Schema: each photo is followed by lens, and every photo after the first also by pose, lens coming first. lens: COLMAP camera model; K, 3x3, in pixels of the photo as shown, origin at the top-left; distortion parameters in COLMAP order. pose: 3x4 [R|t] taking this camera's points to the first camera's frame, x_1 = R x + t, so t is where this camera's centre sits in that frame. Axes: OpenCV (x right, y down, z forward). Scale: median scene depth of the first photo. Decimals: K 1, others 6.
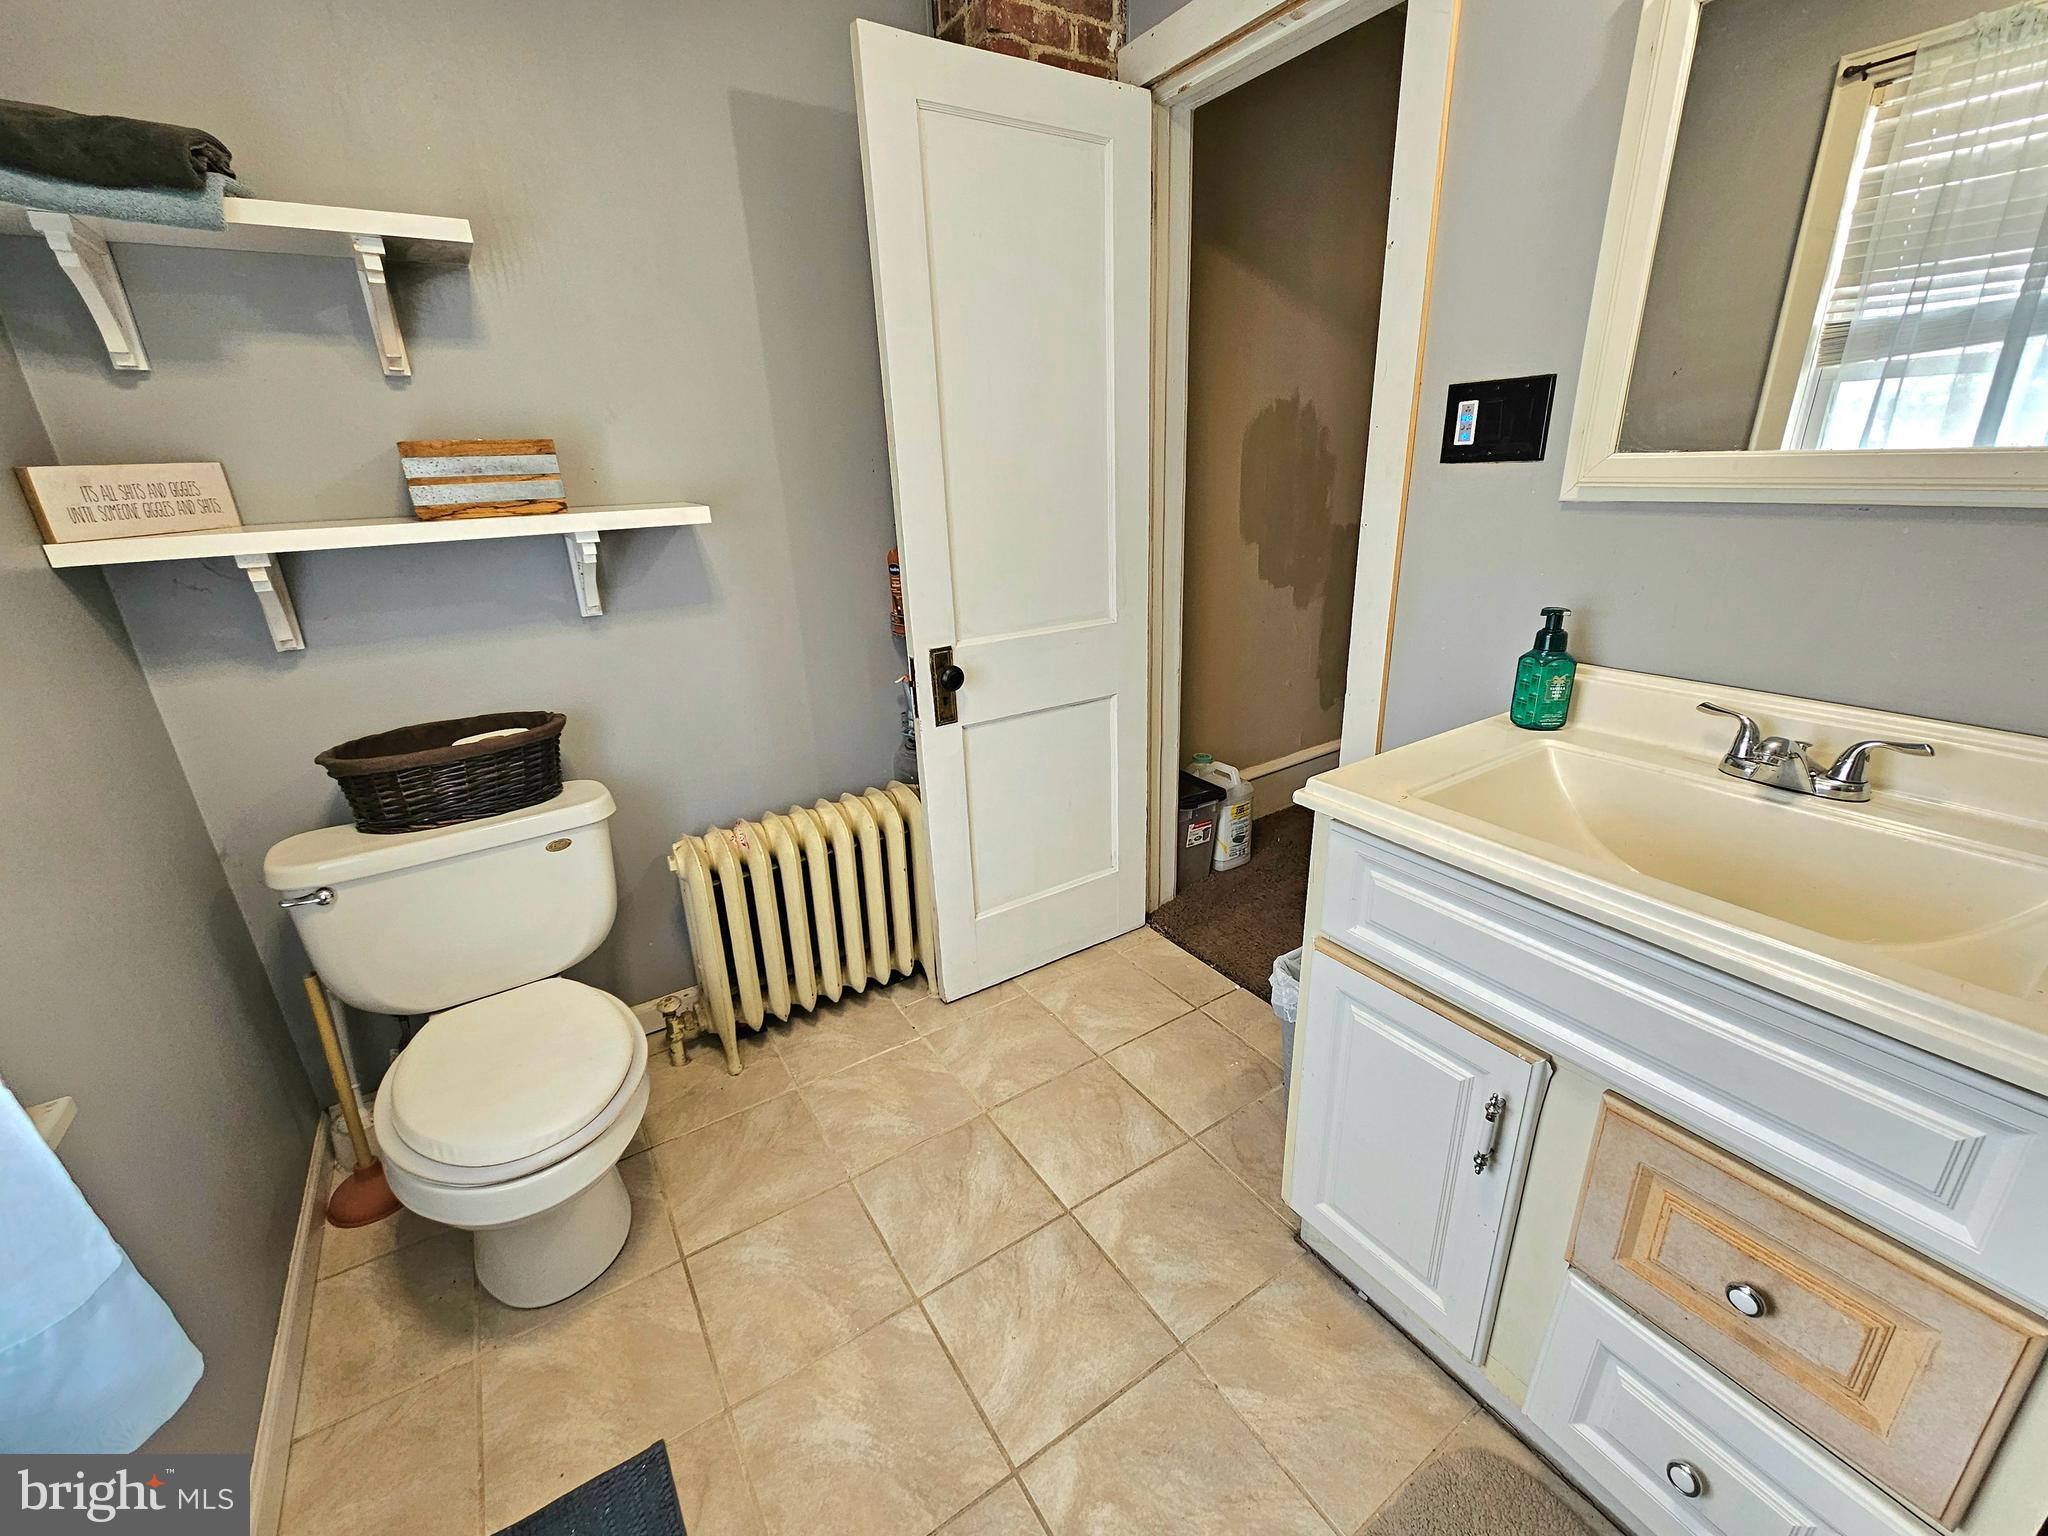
lens RADIAL K [[846.9, 0, 1024.0], [0, 846.9, 768.0], [0, 0, 1]] dist [0.000354, 0.000185]
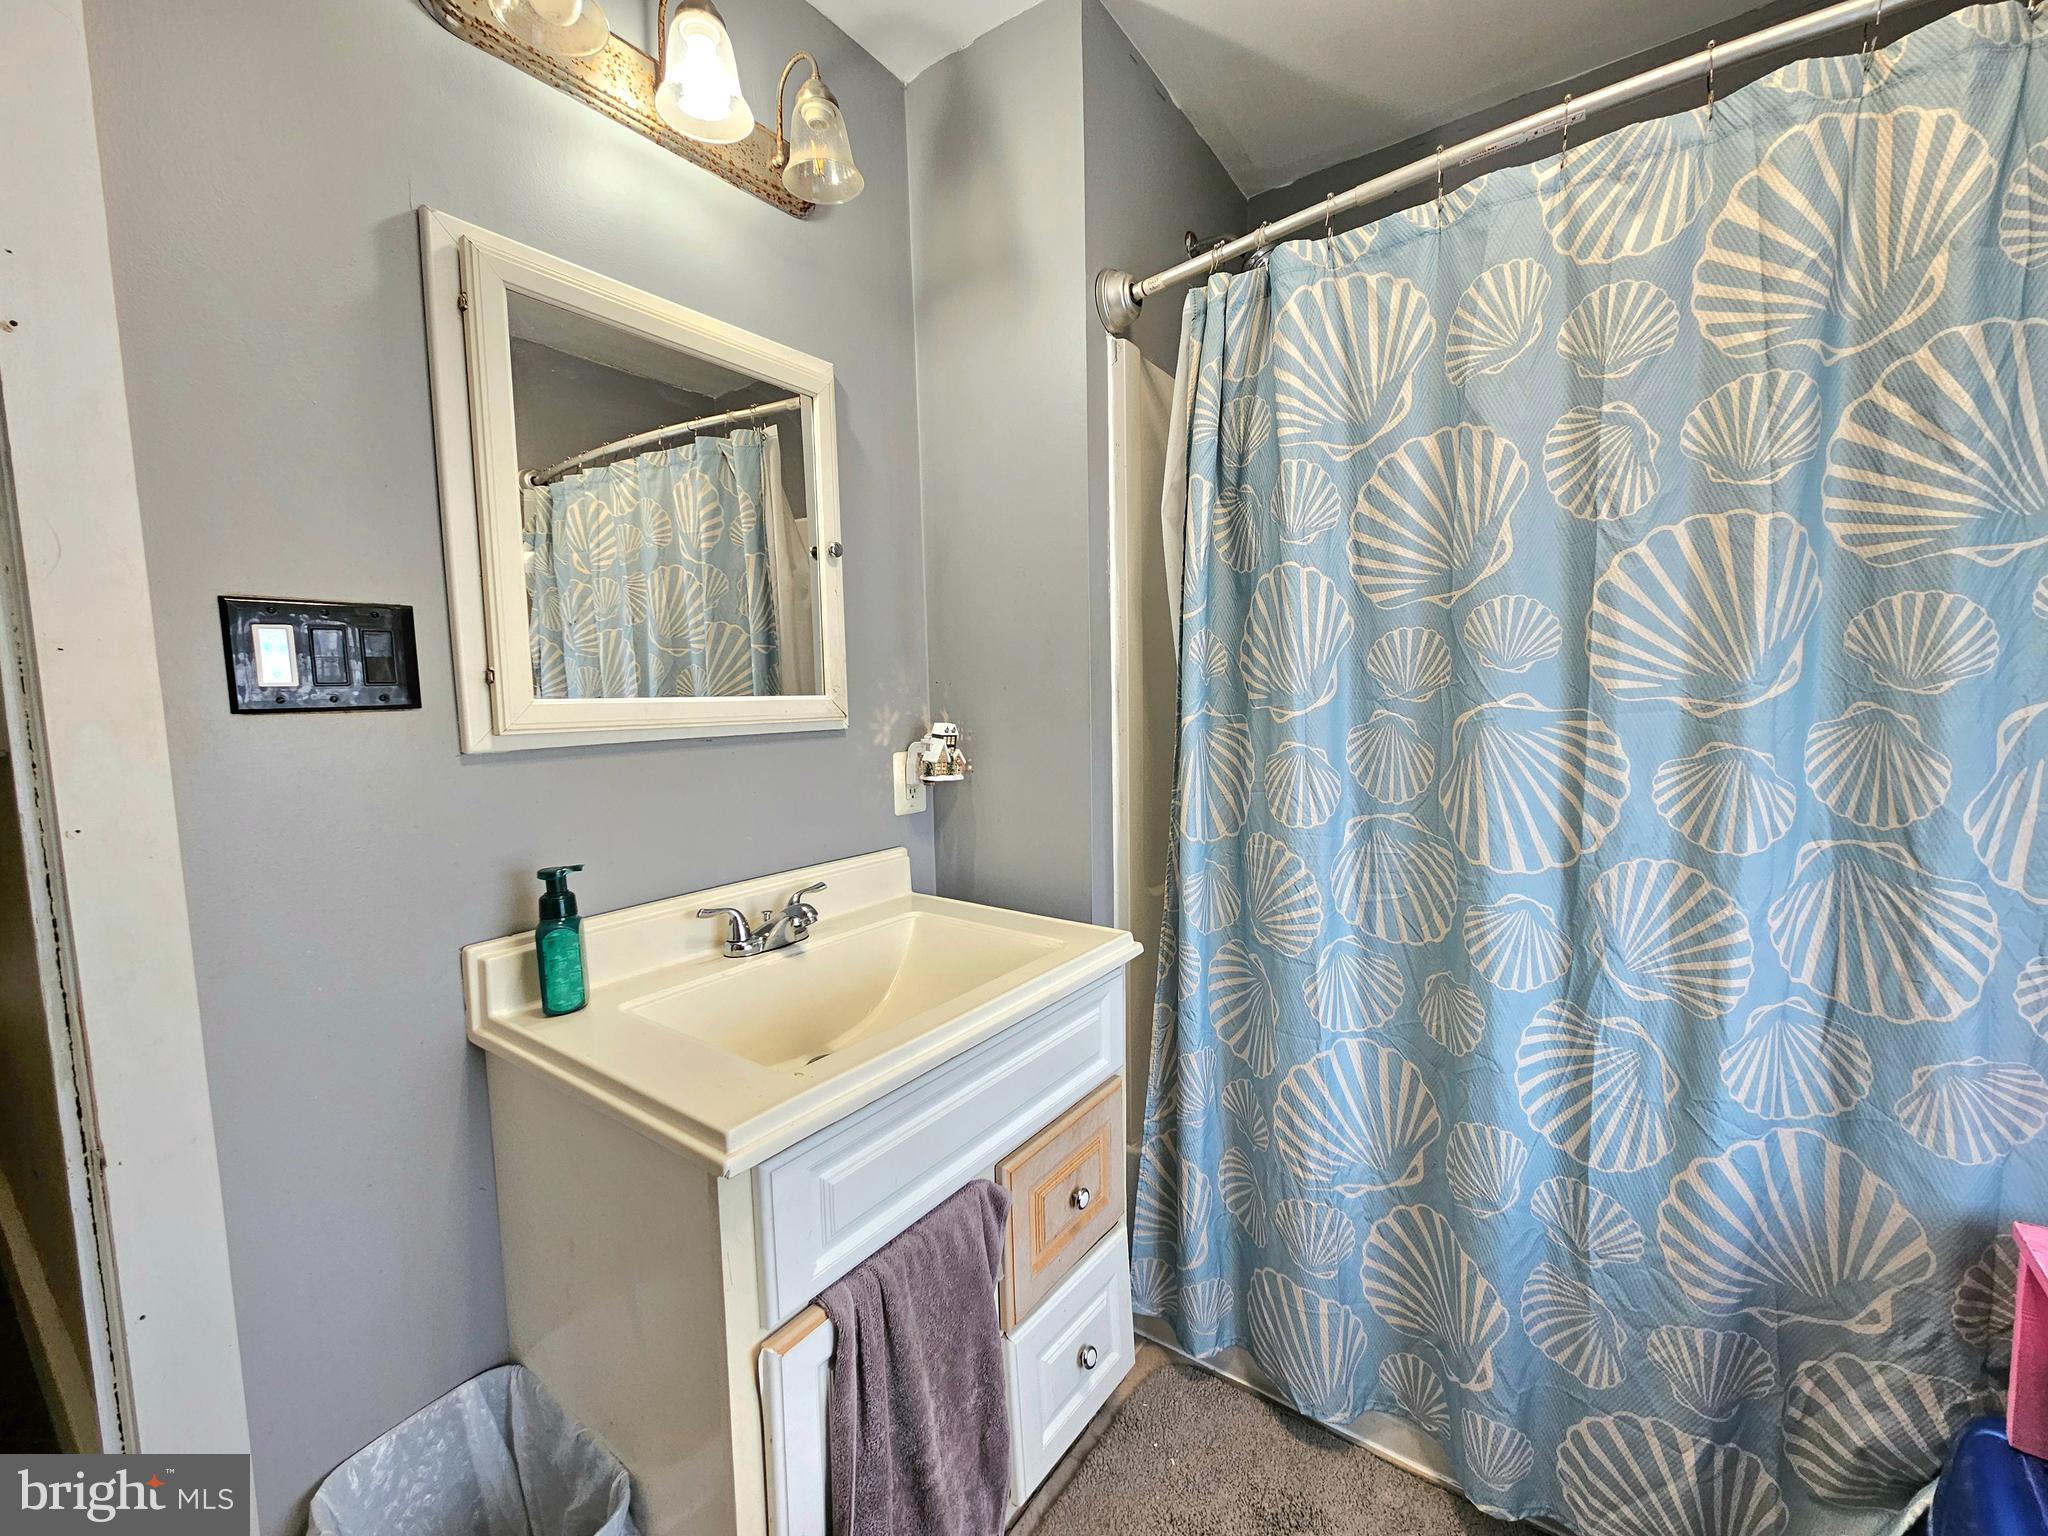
lens RADIAL K [[846.9, 0, 1024.0], [0, 846.9, 768.0], [0, 0, 1]] dist [0.000354, 0.000185]
pose [[-0.364305, -0.045353, 0.930175, -0.333748], [0.348506, 0.919599, 0.181330, -0.269210], [-0.863612, 0.390231, -0.319209, 0.816798]]
